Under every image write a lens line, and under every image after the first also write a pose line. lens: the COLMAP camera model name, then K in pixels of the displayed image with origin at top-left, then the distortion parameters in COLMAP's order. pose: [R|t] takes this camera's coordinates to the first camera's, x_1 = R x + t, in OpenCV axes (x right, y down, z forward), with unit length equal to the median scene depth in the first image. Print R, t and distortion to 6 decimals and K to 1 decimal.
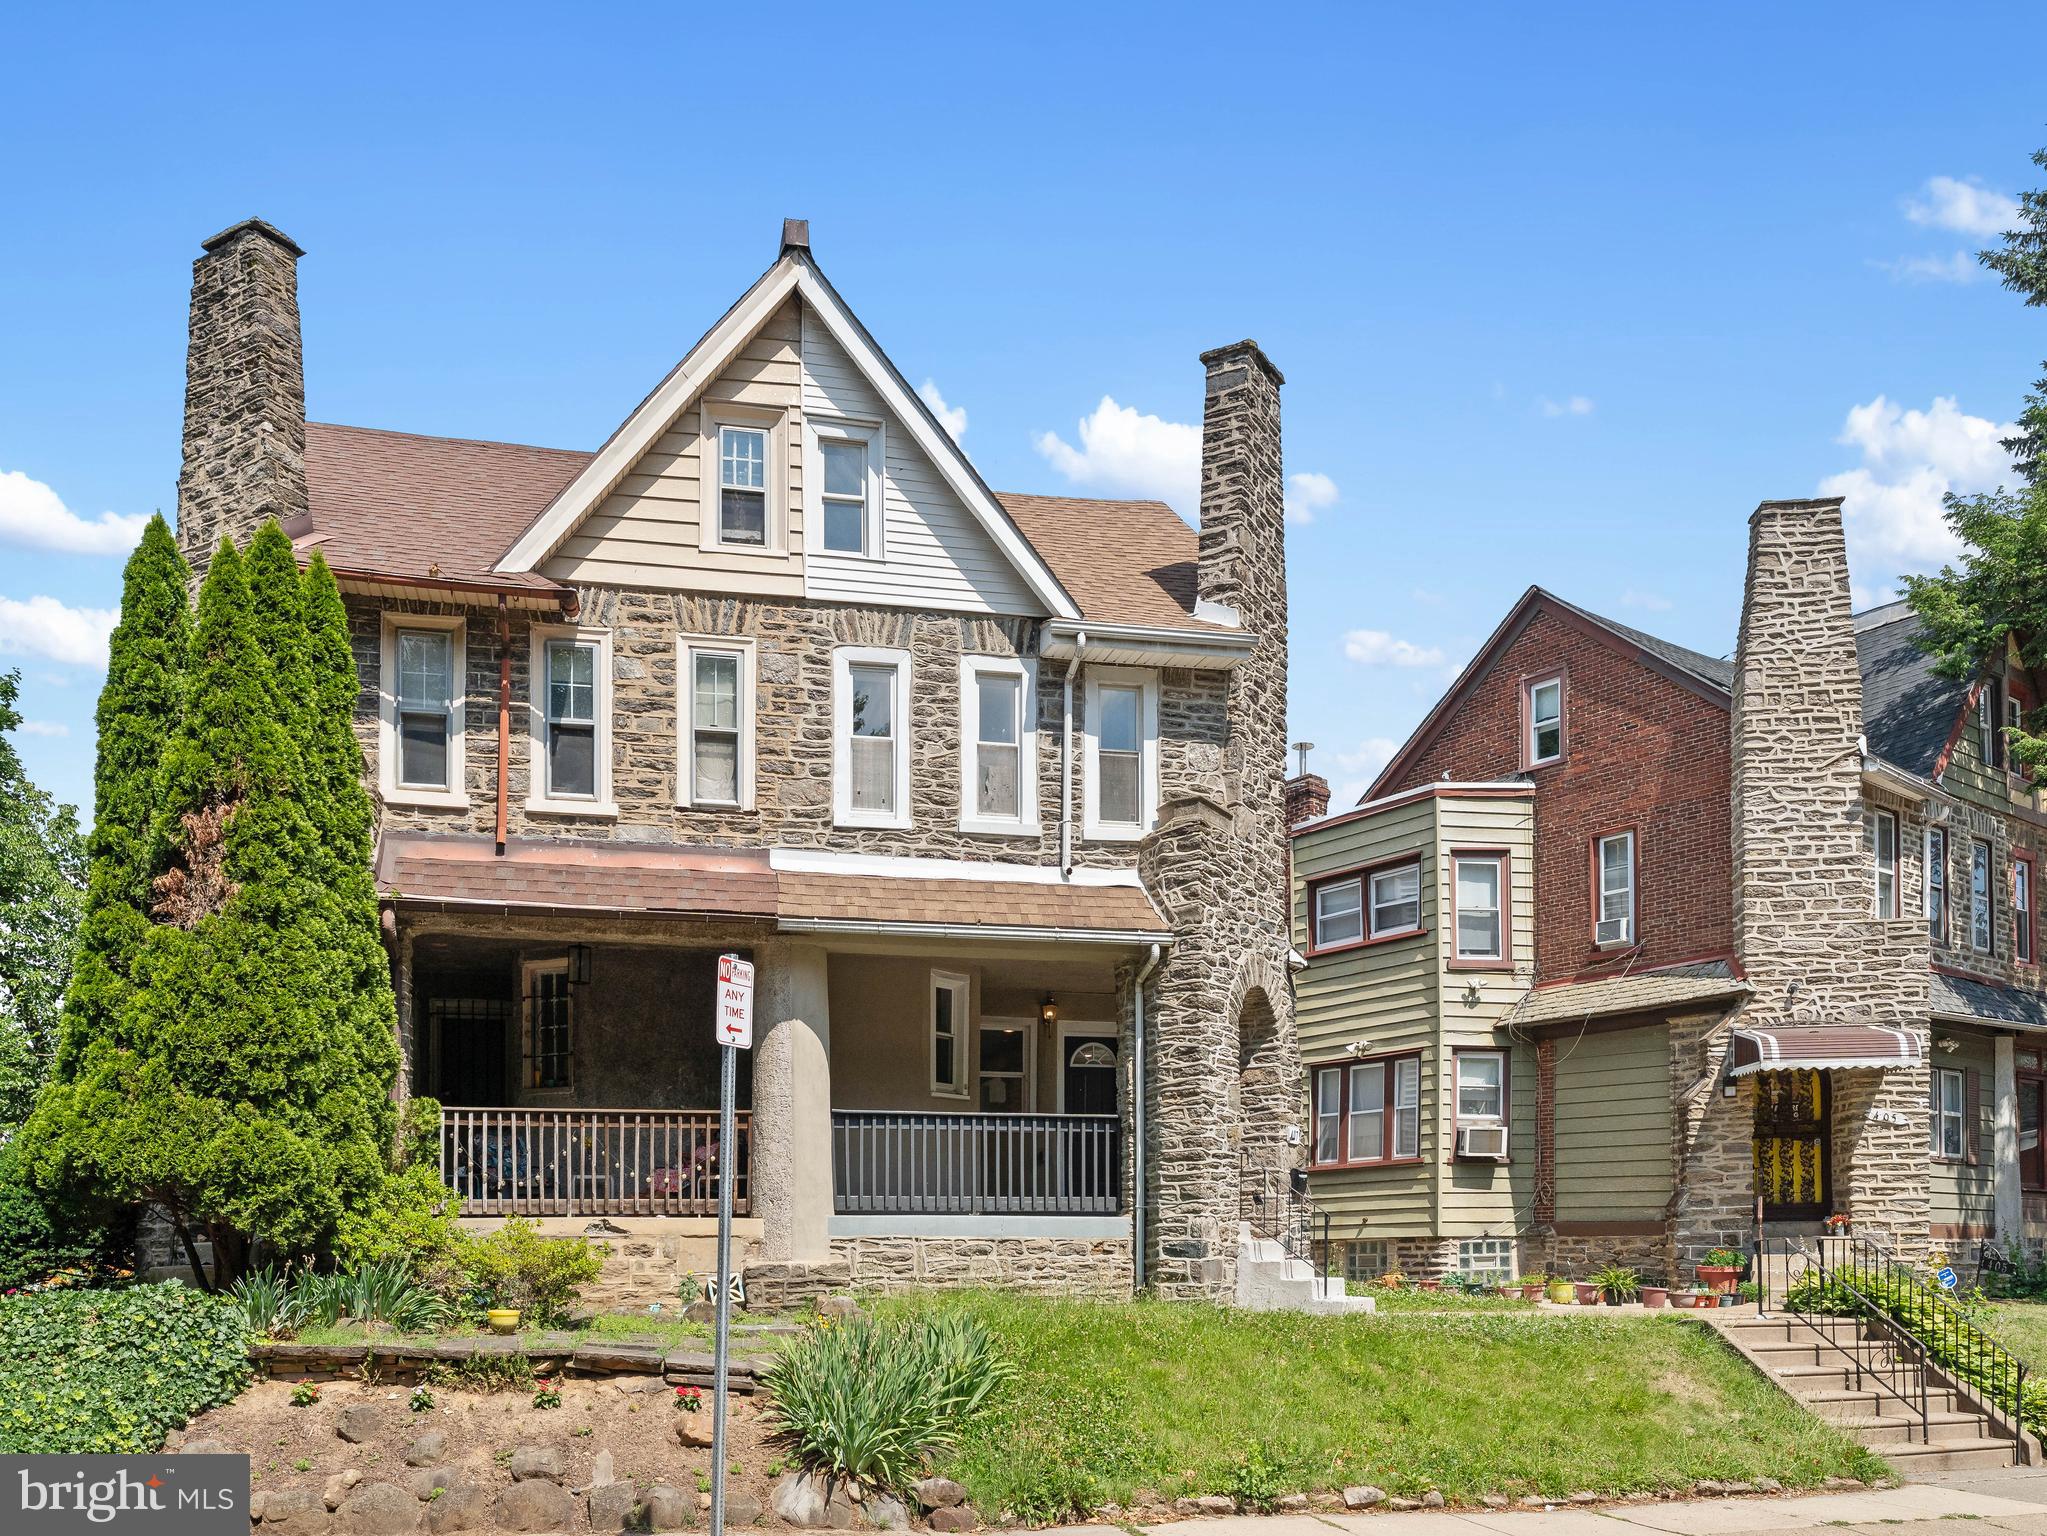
lens RADIAL K [[1689.1, 0, 1133.3], [0, 1689.1, 1038.5], [0, 0, 1]] dist [0.000059, 0.001357]
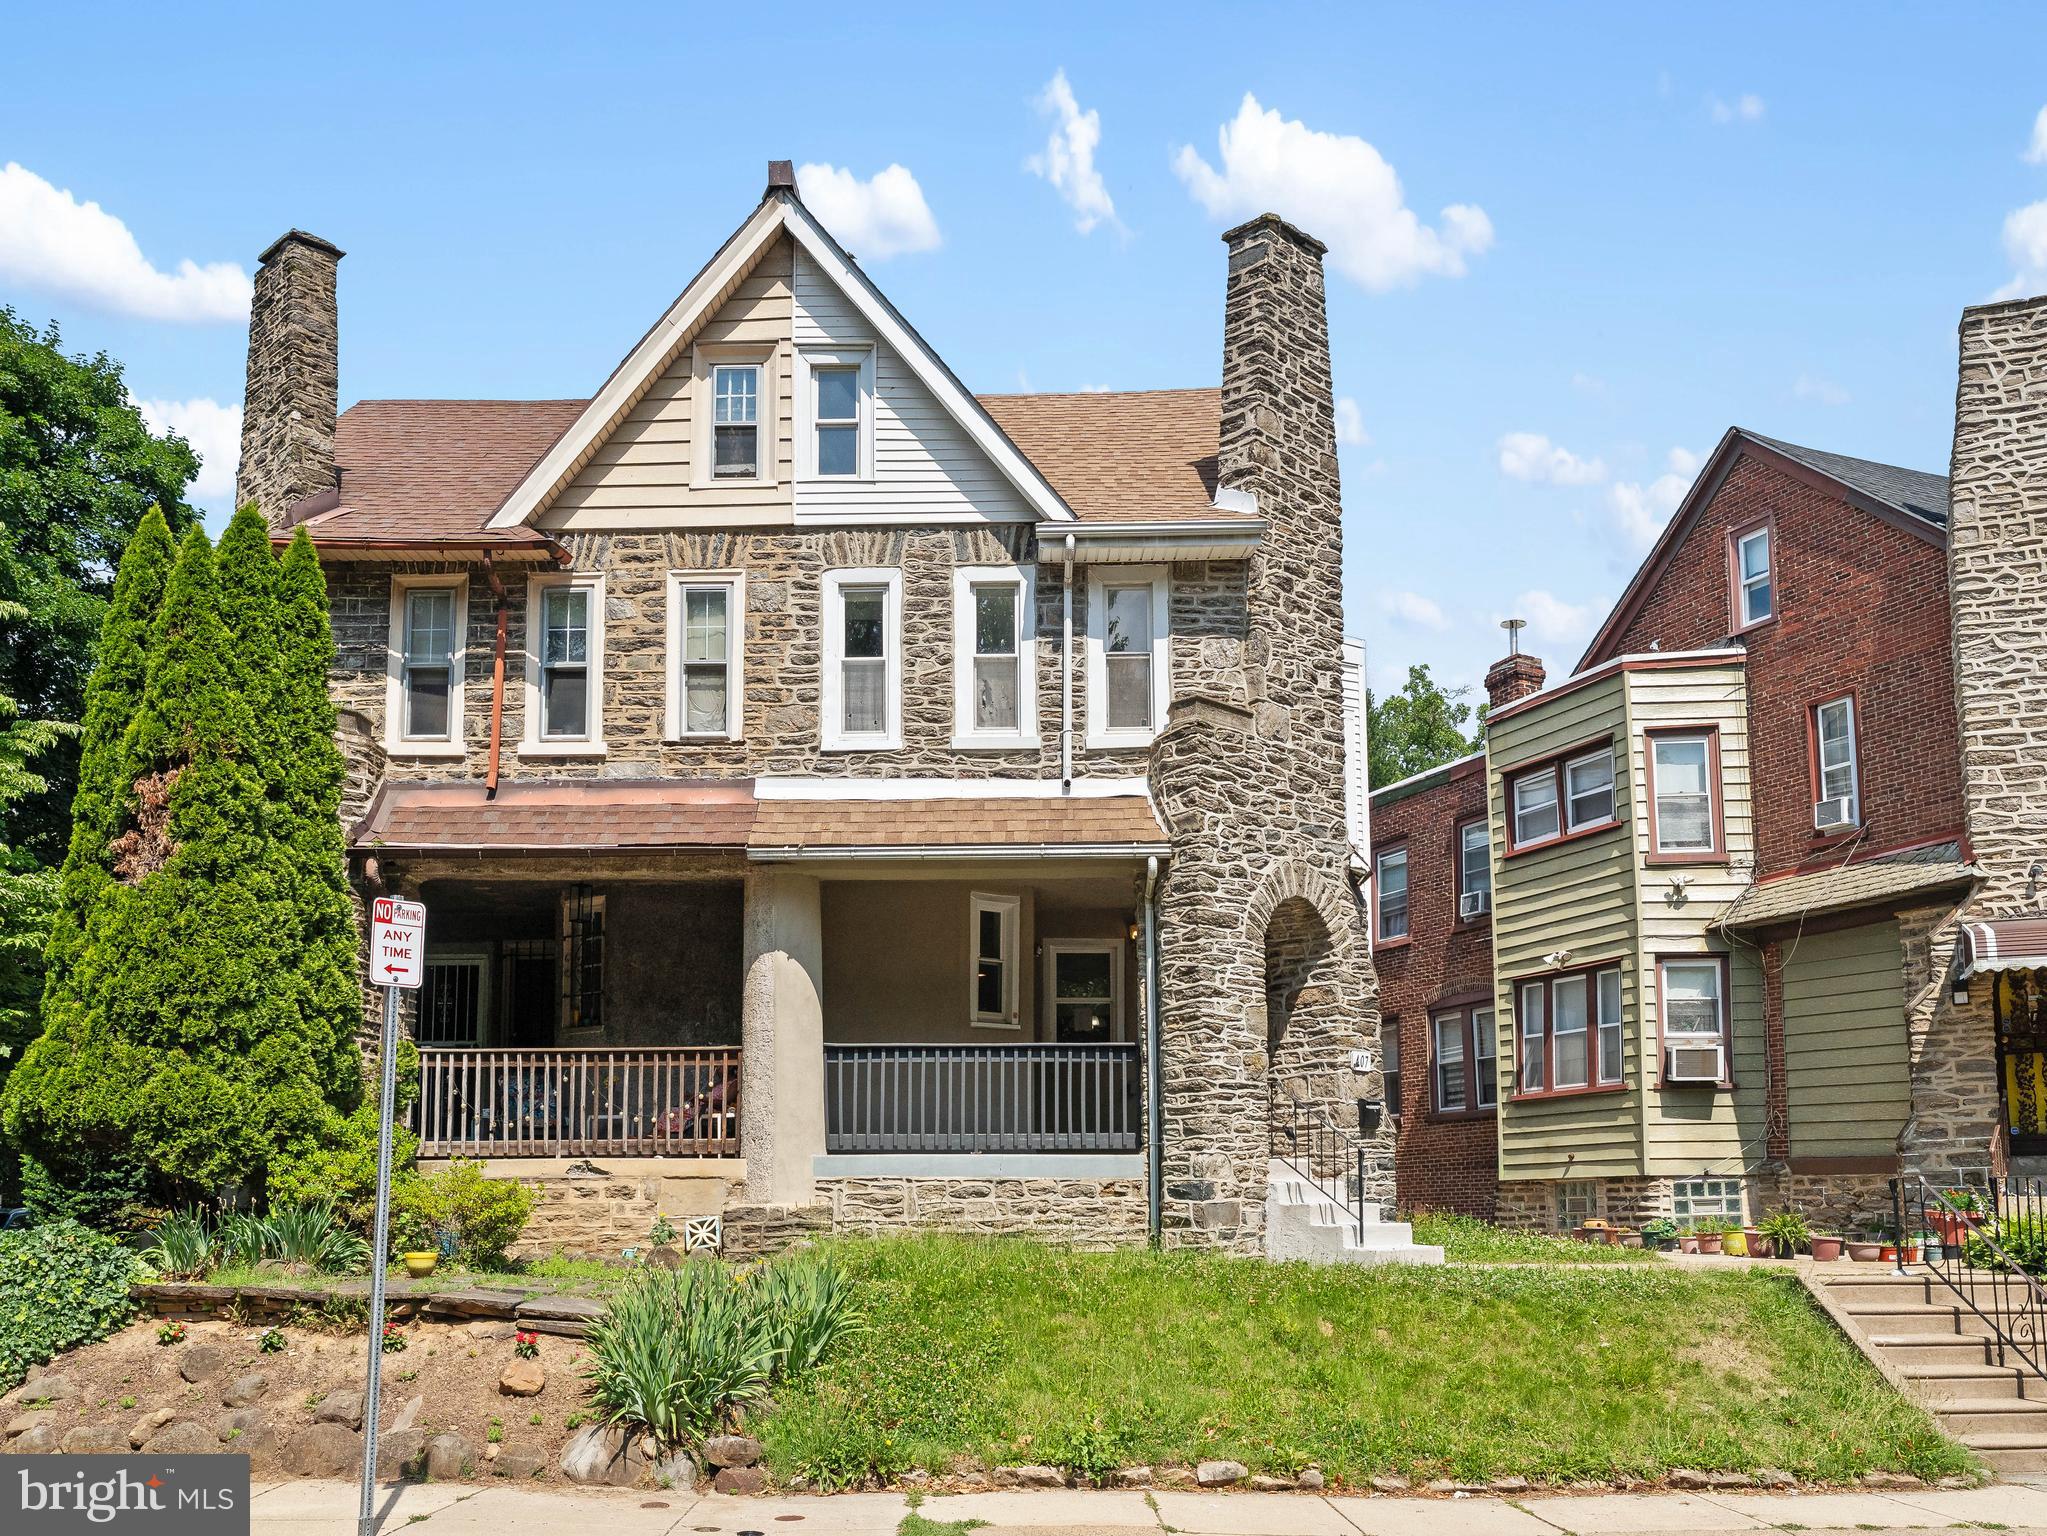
lens RADIAL K [[1841.8, 0, 1124.9], [0, 1841.8, 775.7], [0, 0, 1]] dist [0.000193, 0.002359]
pose [[0.969317, -0.055402, -0.239488, 0.243361], [0.031542, 0.994249, -0.102341, 0.003138], [0.243781, 0.091647, 0.965490, 0.013762]]
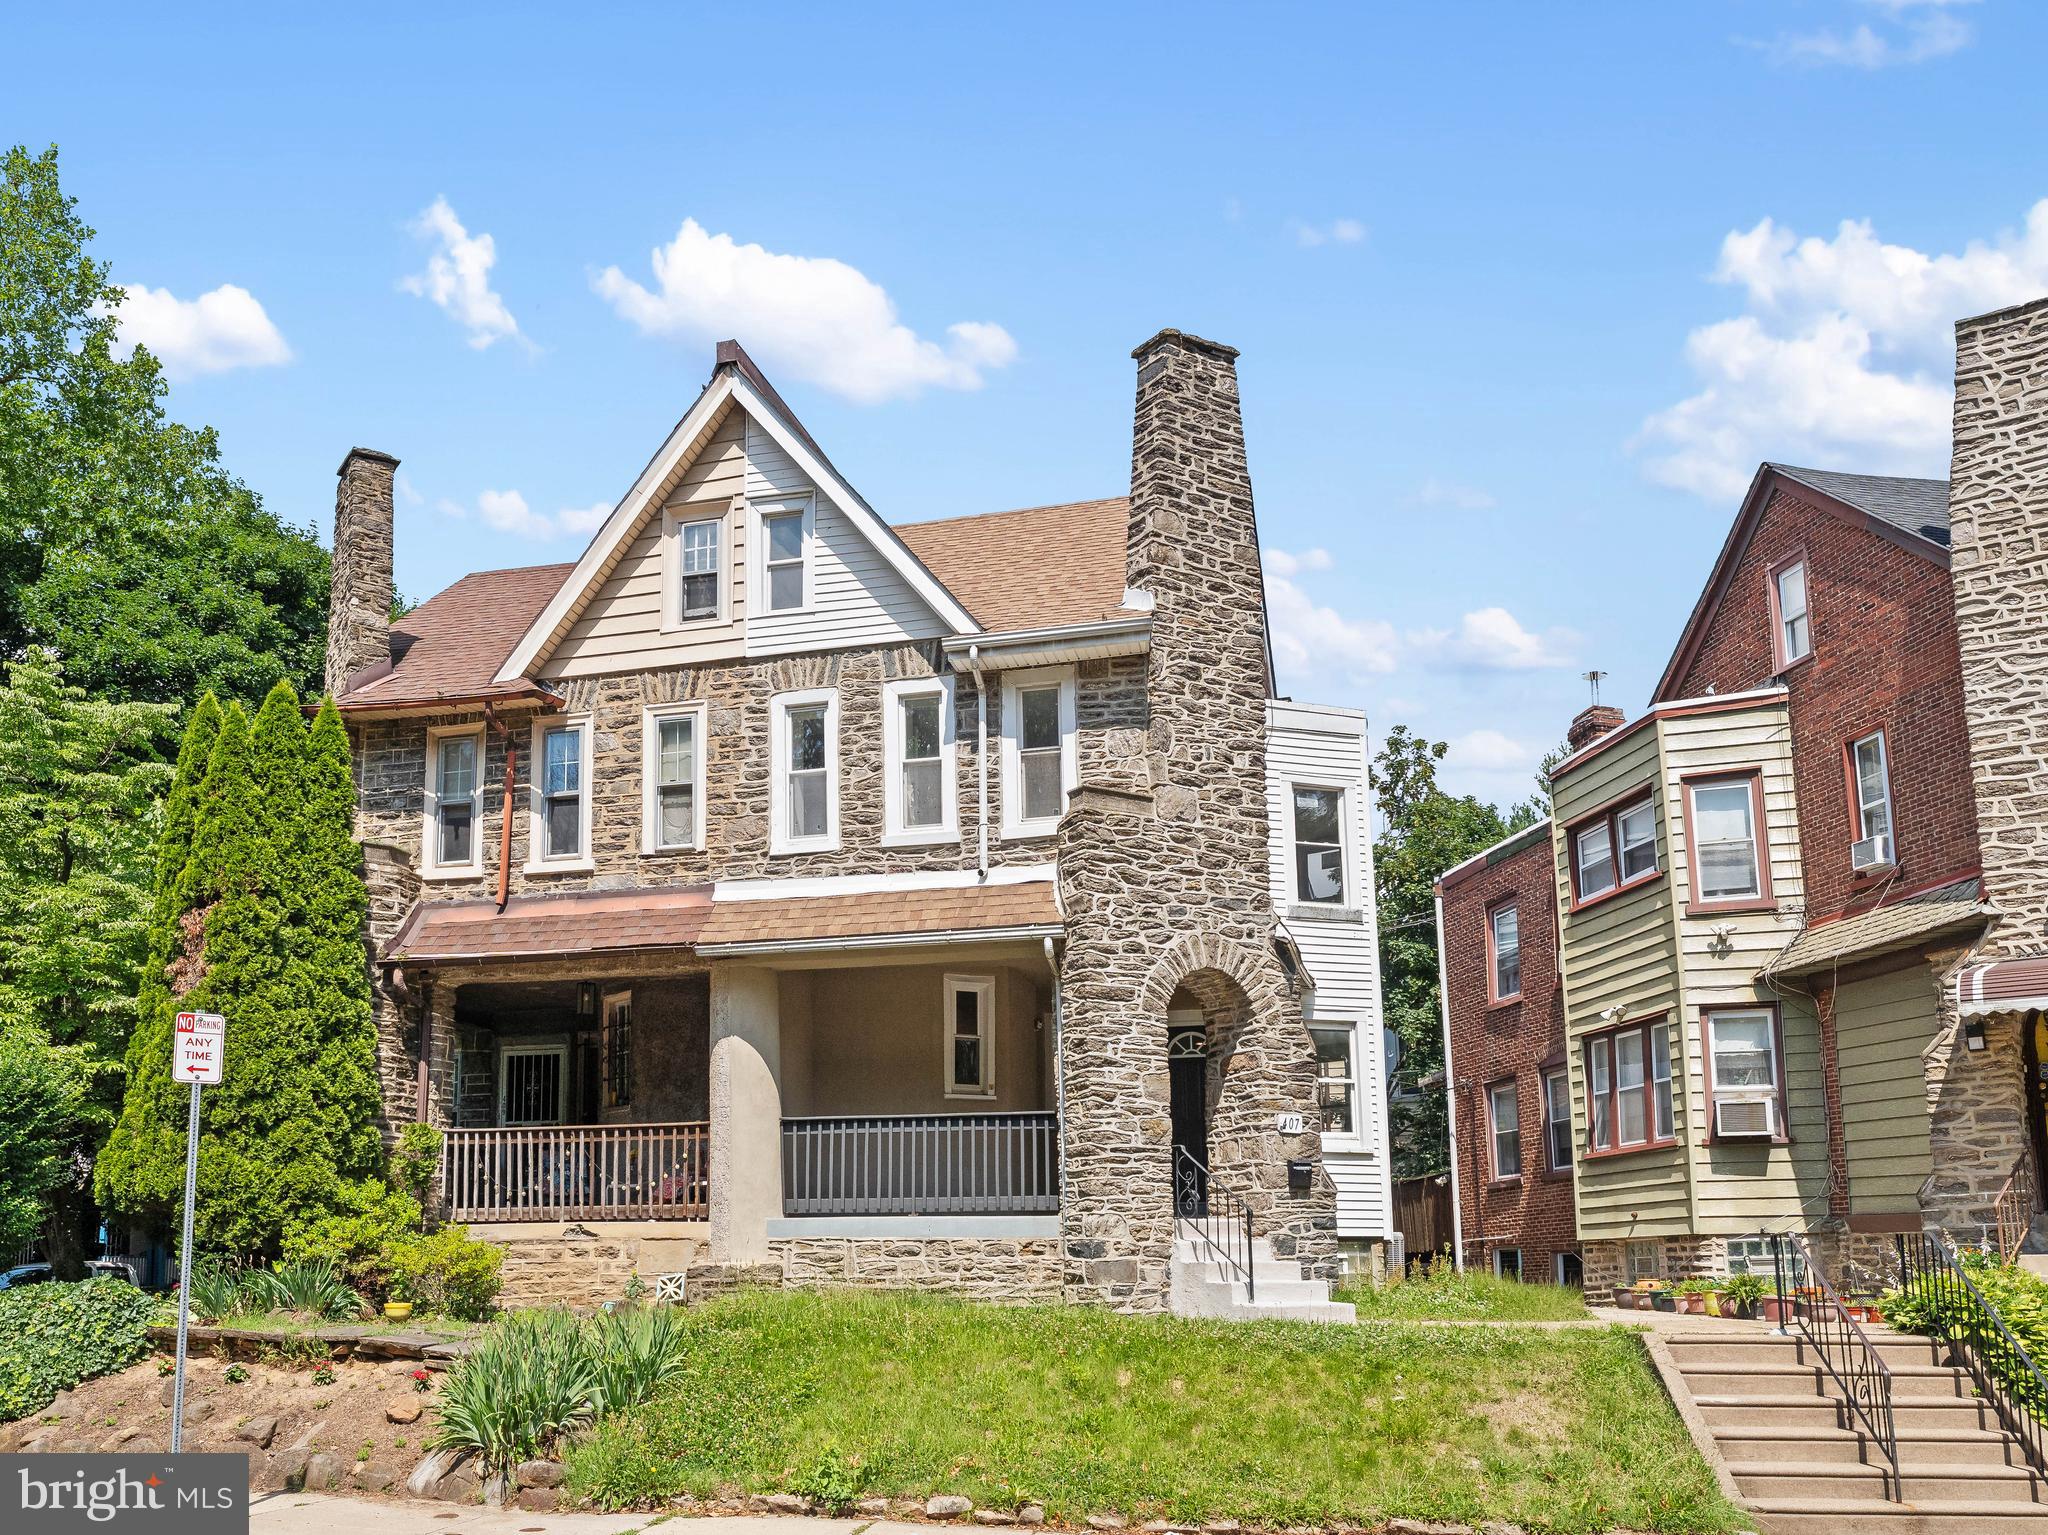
lens RADIAL K [[1801.3, 0, 1024.0], [0, 1801.3, 767.5], [0, 0, 1]] dist [0.000778, 0.000663]
pose [[0.875825, -0.129127, -0.465035, 0.511448], [0.062180, 0.985704, -0.156595, 0.011469], [0.478607, 0.108234, 0.871333, 0.048575]]
